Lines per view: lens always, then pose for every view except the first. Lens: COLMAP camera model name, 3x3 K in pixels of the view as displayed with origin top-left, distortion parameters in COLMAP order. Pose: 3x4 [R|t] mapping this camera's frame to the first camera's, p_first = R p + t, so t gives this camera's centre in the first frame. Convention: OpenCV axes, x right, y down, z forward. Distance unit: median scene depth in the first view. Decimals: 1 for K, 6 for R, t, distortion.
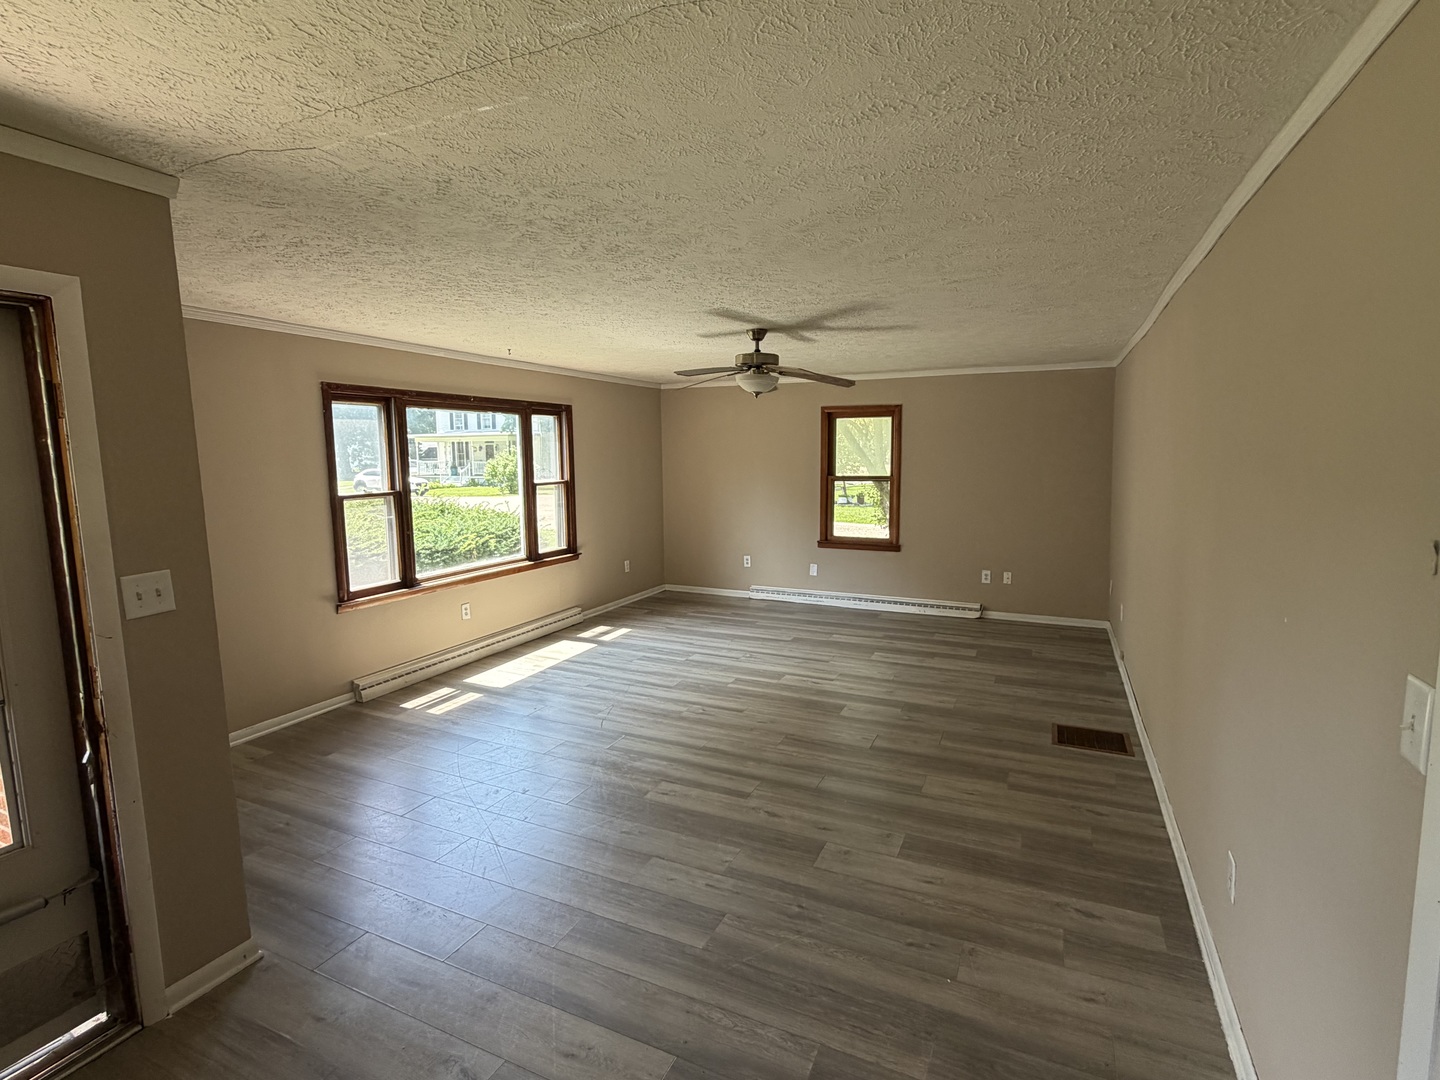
lens RADIAL K [[709.4, 0, 717.2], [0, 709.4, 539.1], [0, 0, 1]] dist [-0.001493, -0.000298]
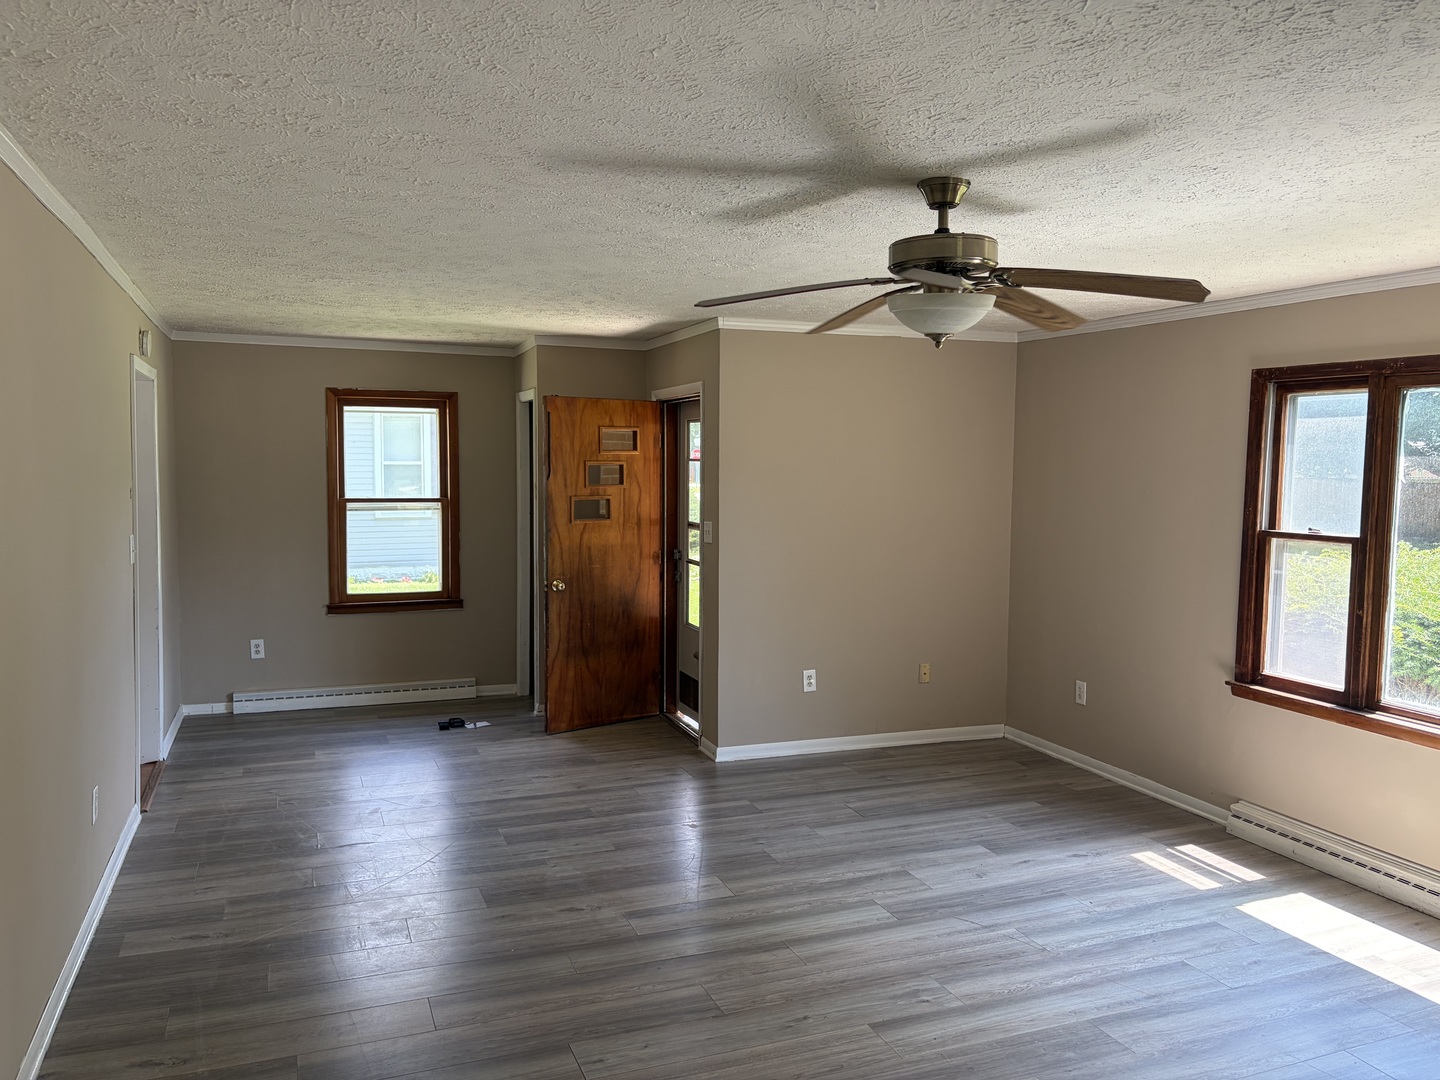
lens RADIAL K [[1100.8, 0, 717.4], [0, 1100.8, 539.5], [0, 0, 1]] dist [0.007324, -0.004223]
pose [[-0.685555, 0.055523, -0.725901, 0.598225], [-0.098529, 0.980838, 0.168075, -0.177894], [0.721323, 0.186747, -0.666947, 1.316864]]
